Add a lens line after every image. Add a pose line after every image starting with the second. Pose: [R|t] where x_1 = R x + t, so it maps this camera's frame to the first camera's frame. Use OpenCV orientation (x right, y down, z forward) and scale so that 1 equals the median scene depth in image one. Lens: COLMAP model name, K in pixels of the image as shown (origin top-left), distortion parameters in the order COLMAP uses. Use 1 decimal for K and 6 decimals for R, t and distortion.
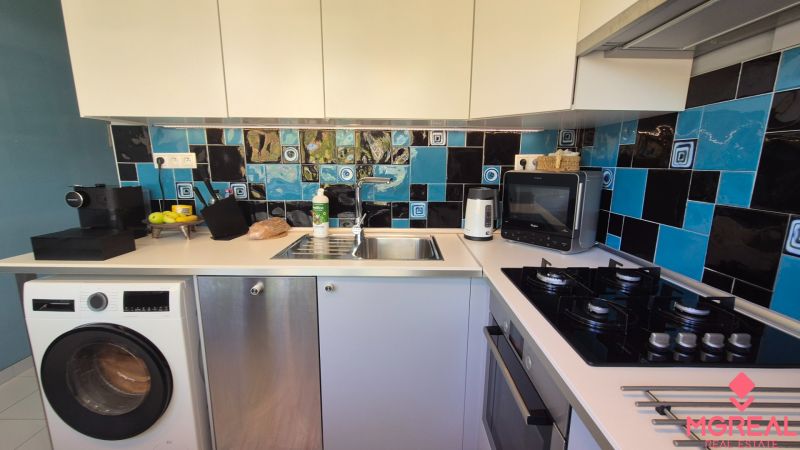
lens RADIAL K [[326.8, 0, 400.0], [0, 326.8, 225.0], [0, 0, 1]] dist [0.001176, -0.000021]
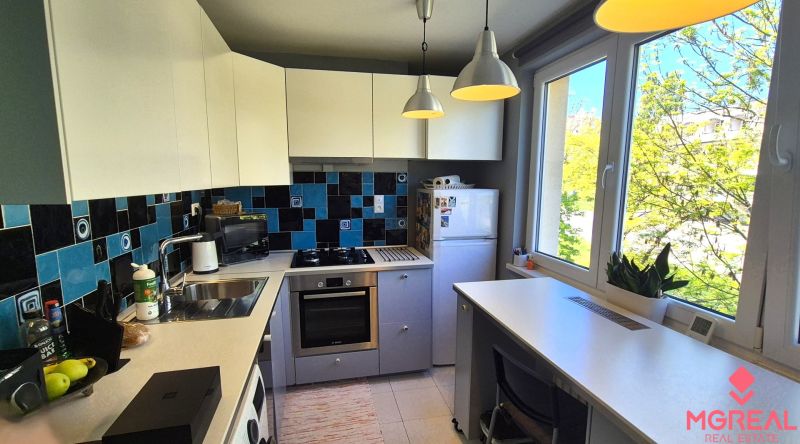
lens RADIAL K [[376.6, 0, 400.4], [0, 376.6, 233.2], [0, 0, 1]] dist [-0.000314, -0.000033]
pose [[-0.210992, -0.152511, 0.965517, -1.271510], [0.179493, 0.964913, 0.191640, -0.239666], [-0.960867, 0.213738, -0.176214, 0.488070]]
